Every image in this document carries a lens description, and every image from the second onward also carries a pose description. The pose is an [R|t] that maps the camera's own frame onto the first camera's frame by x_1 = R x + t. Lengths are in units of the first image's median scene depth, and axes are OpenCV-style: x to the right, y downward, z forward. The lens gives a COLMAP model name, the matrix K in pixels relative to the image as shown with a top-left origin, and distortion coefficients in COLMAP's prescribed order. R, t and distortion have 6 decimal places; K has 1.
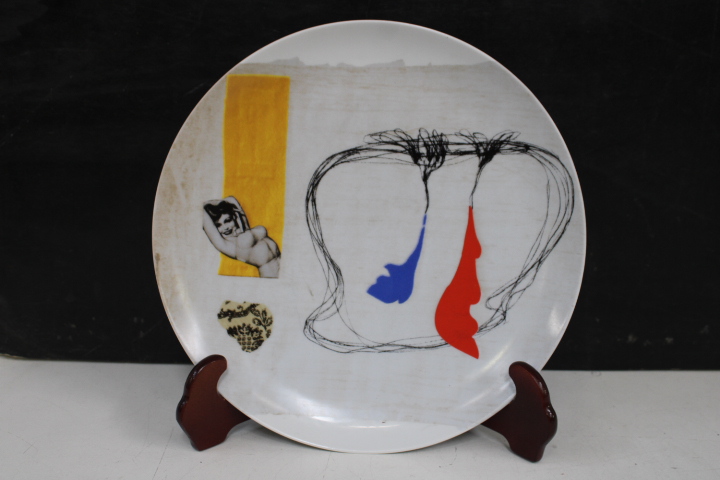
lens RADIAL K [[793.8, 0, 360.0], [0, 793.8, 240.0], [0, 0, 1]] dist [-0.121157, 0.144981]
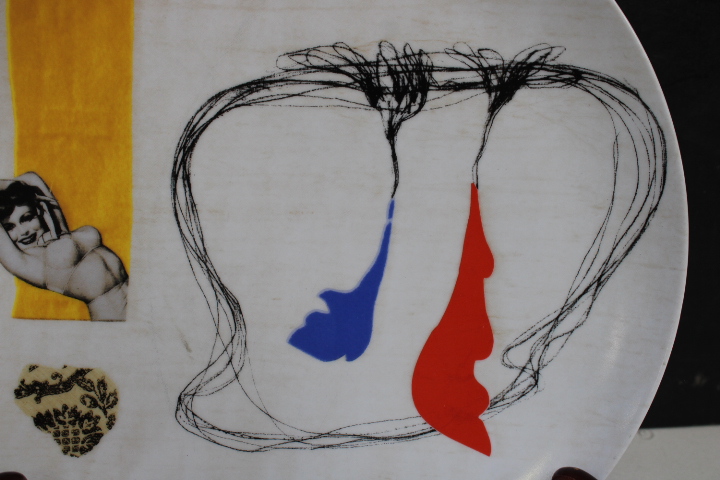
lens RADIAL K [[793.8, 0, 360.0], [0, 793.8, 240.0], [0, 0, 1]] dist [-0.121157, 0.144981]
pose [[0.996254, -0.020617, 0.083979, 0.013570], [0.017051, 0.998931, 0.042969, -0.028291], [-0.084775, -0.041377, 0.995541, 0.453324]]
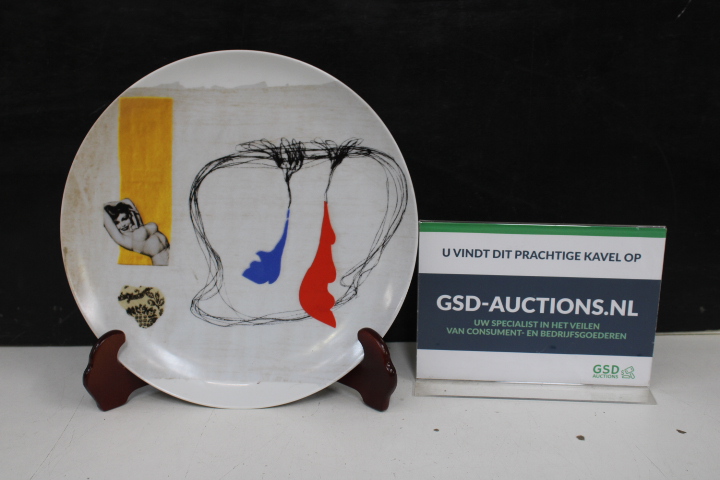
lens RADIAL K [[793.8, 0, 360.0], [0, 793.8, 240.0], [0, 0, 1]] dist [-0.121157, 0.144981]
pose [[0.998479, -0.026907, 0.048131, 0.131074], [0.027461, 0.999563, -0.010898, 0.030576], [-0.047817, 0.012204, 0.998782, -0.207099]]
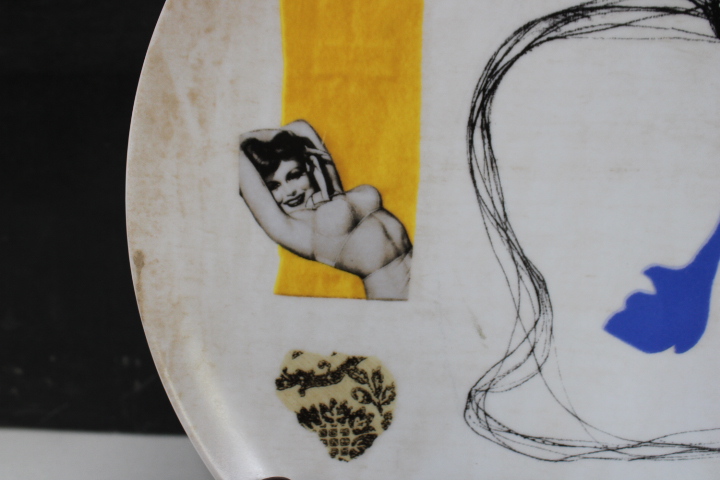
lens RADIAL K [[793.8, 0, 360.0], [0, 793.8, 240.0], [0, 0, 1]] dist [-0.121157, 0.144981]
pose [[0.998149, -0.012559, -0.059513, -0.103404], [0.015131, 0.998962, 0.042963, -0.006263], [0.058912, -0.043784, 0.997303, 0.551318]]
